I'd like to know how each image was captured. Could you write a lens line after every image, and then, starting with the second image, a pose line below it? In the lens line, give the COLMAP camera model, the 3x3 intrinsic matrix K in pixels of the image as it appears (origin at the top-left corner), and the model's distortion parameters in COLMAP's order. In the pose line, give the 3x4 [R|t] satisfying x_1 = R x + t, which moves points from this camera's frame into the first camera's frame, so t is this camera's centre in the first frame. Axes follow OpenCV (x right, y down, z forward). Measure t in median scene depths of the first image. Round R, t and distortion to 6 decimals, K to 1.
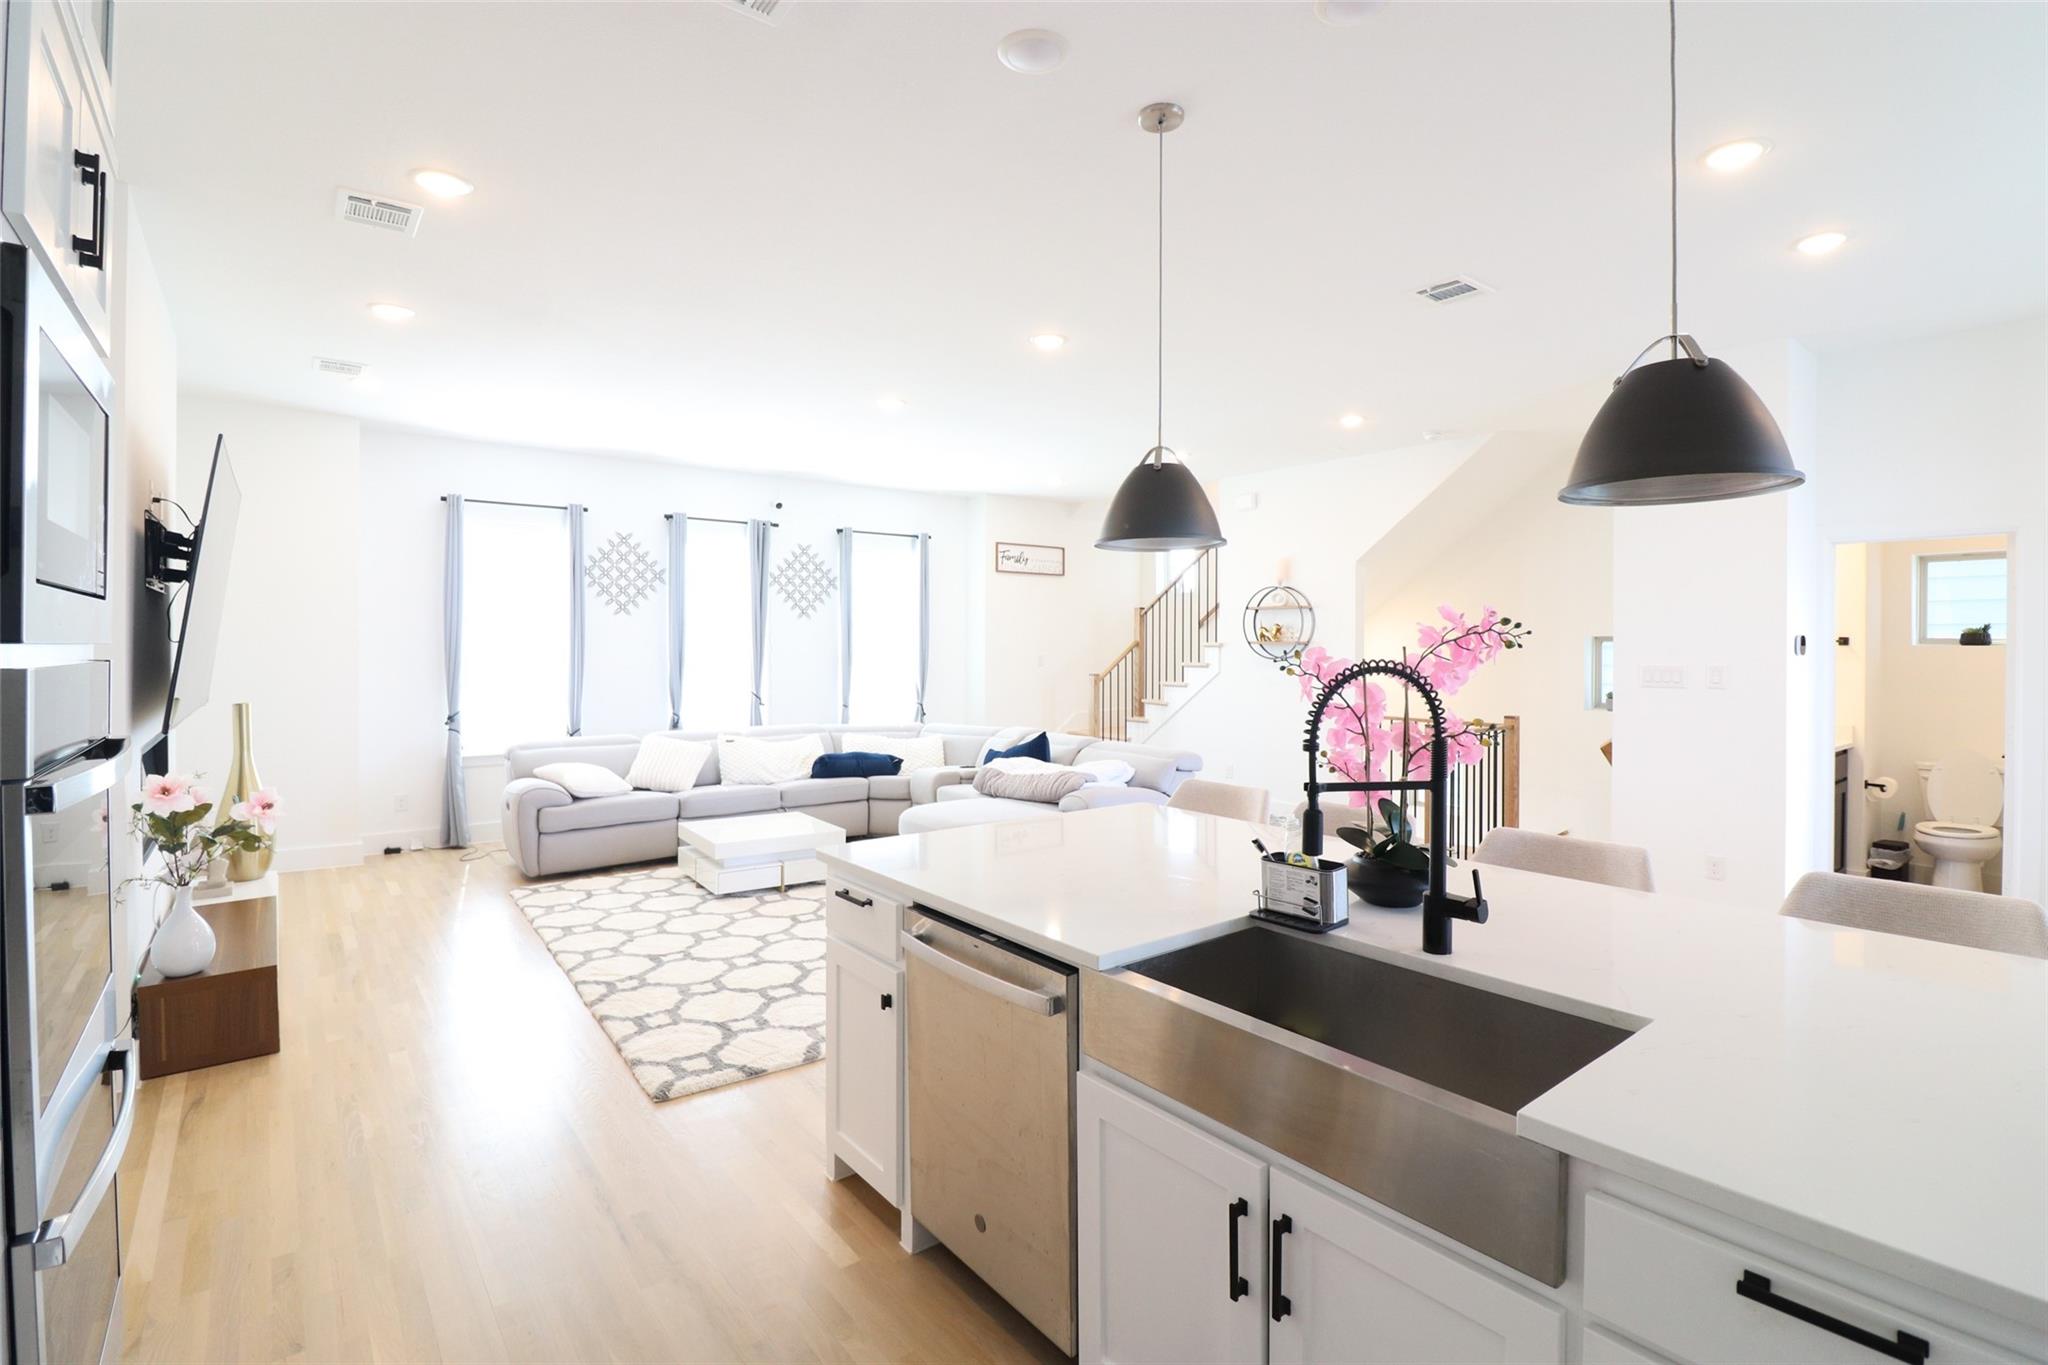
lens RADIAL K [[964.2, 0, 1021.4], [0, 964.2, 647.5], [0, 0, 1]] dist [-0.017498, -0.000837]
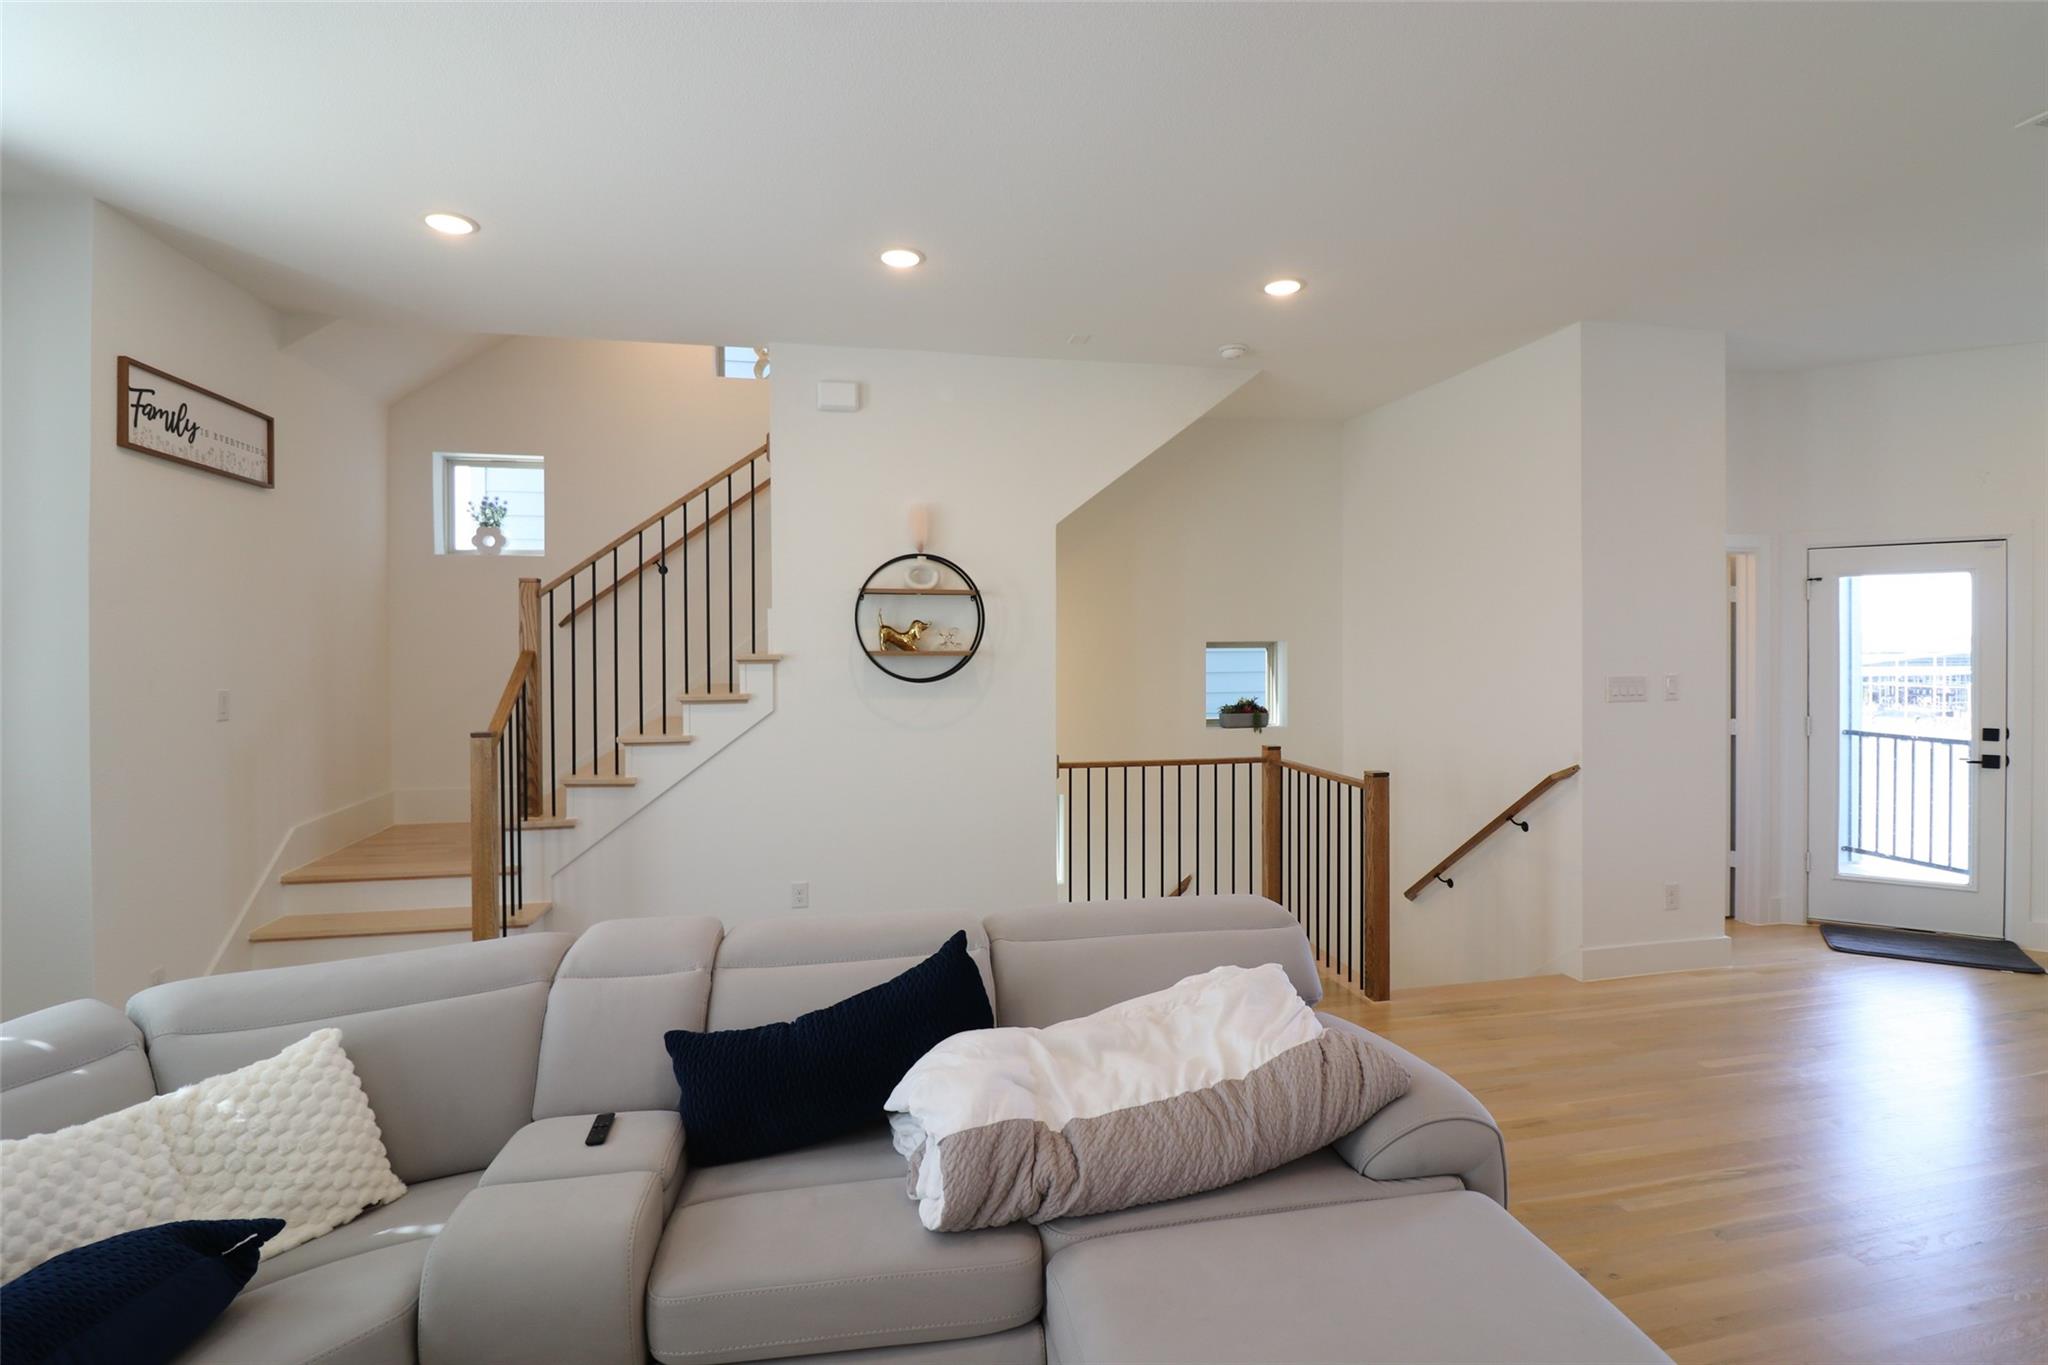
lens RADIAL K [[964.2, 0, 1021.4], [0, 964.2, 647.5], [0, 0, 1]] dist [-0.017498, -0.000837]
pose [[0.439527, -0.006757, 0.898204, -0.214597], [0.008676, 0.999957, 0.003277, -0.009174], [-0.898187, 0.006352, 0.439567, 0.681320]]
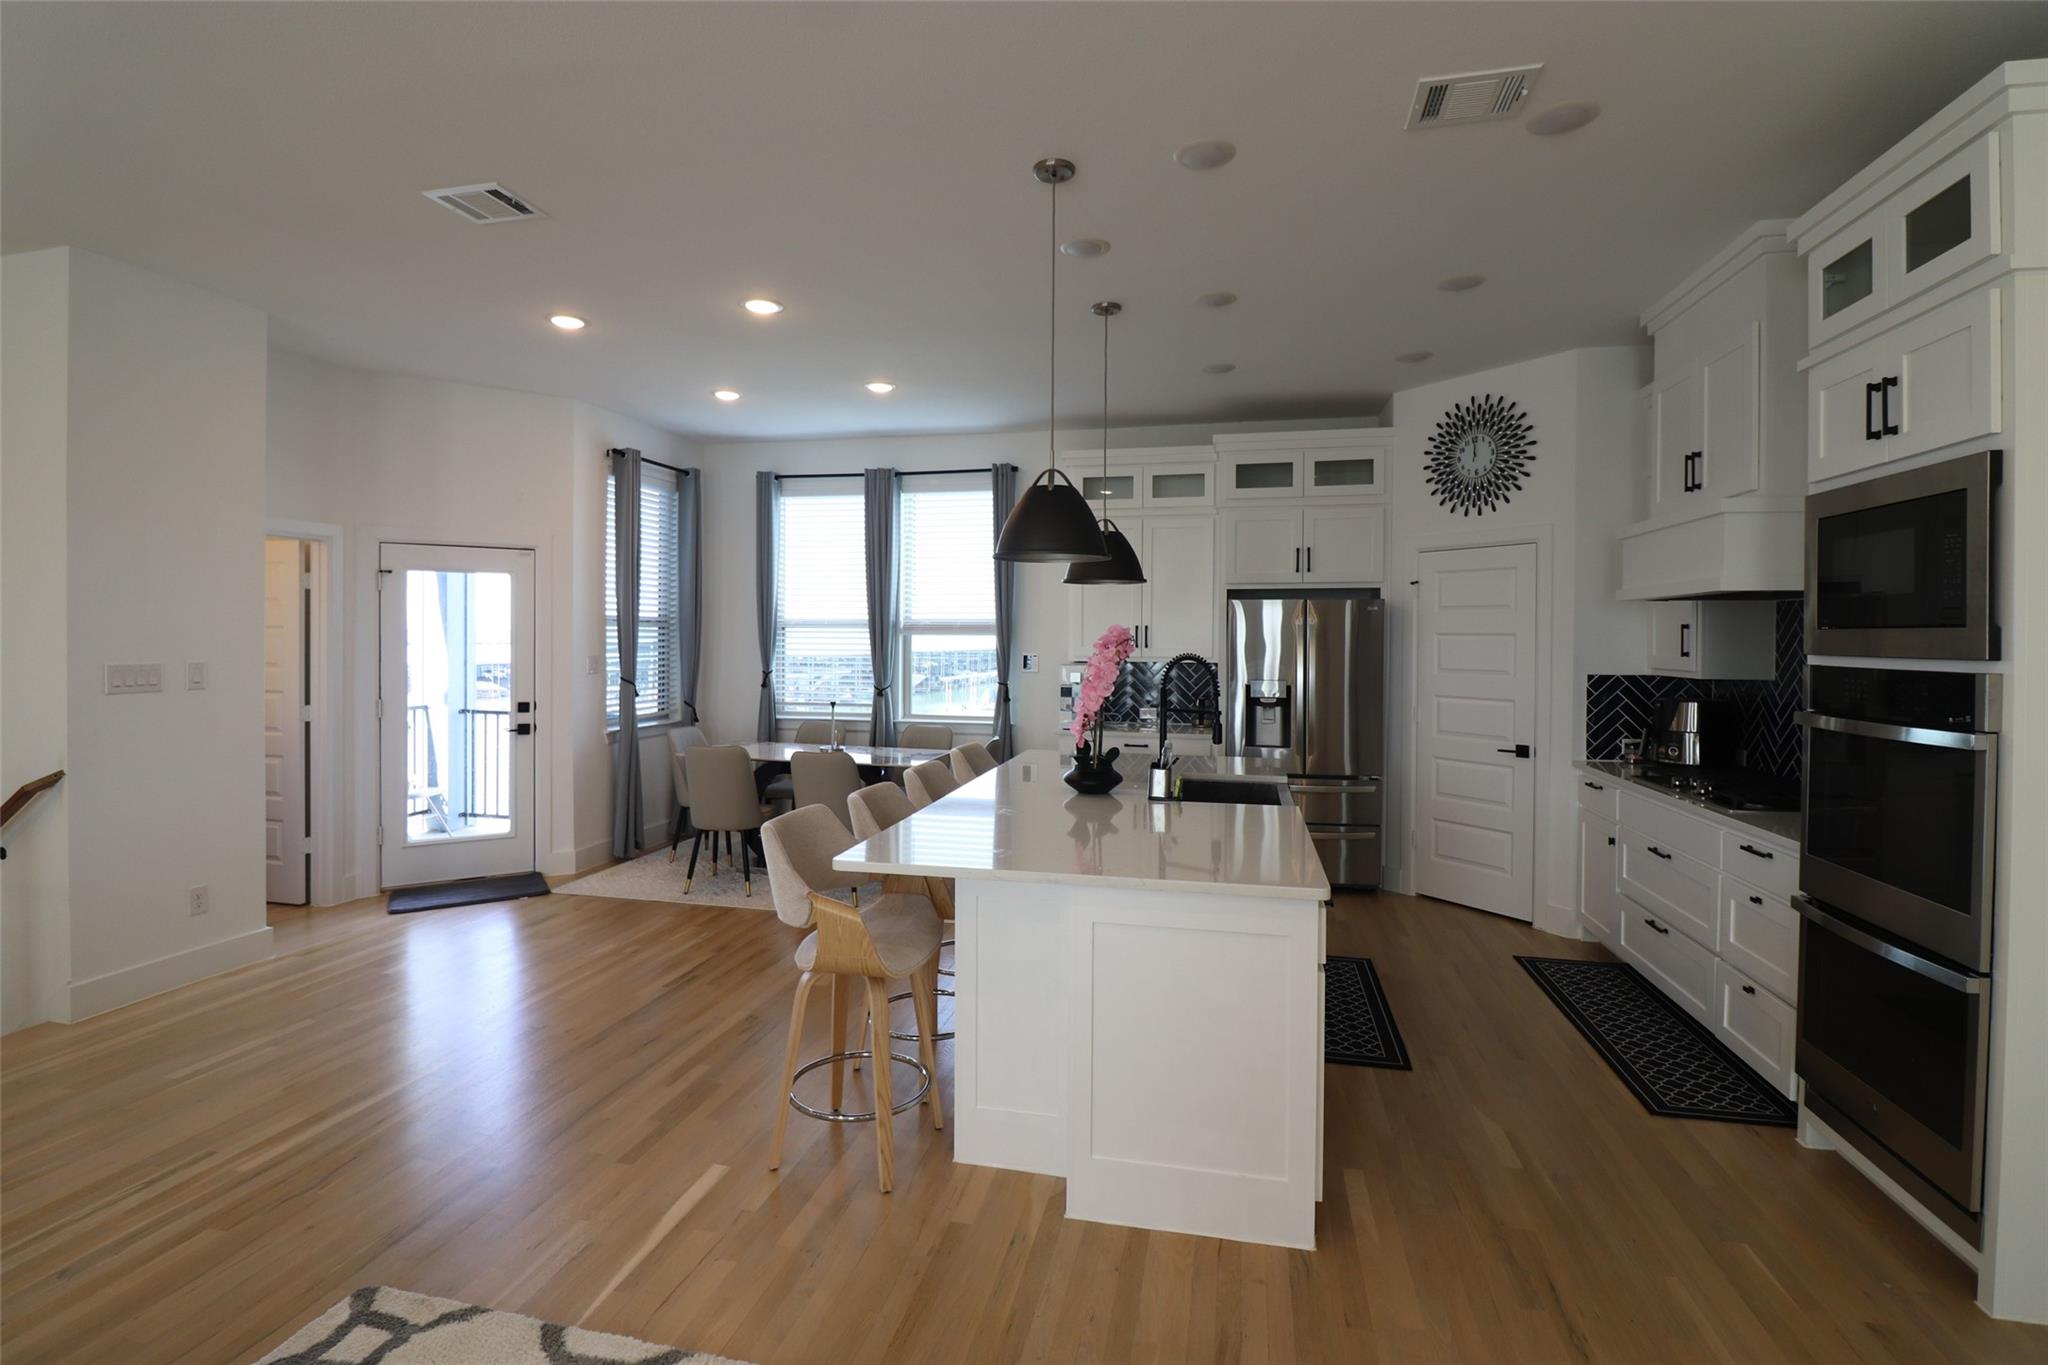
lens RADIAL K [[964.2, 0, 1021.4], [0, 964.2, 647.5], [0, 0, 1]] dist [-0.017498, -0.000837]
pose [[-0.626218, -0.016857, 0.779466, -0.229322], [-0.008038, 0.999853, 0.015166, -0.007642], [-0.779607, 0.003232, -0.626261, 0.564471]]
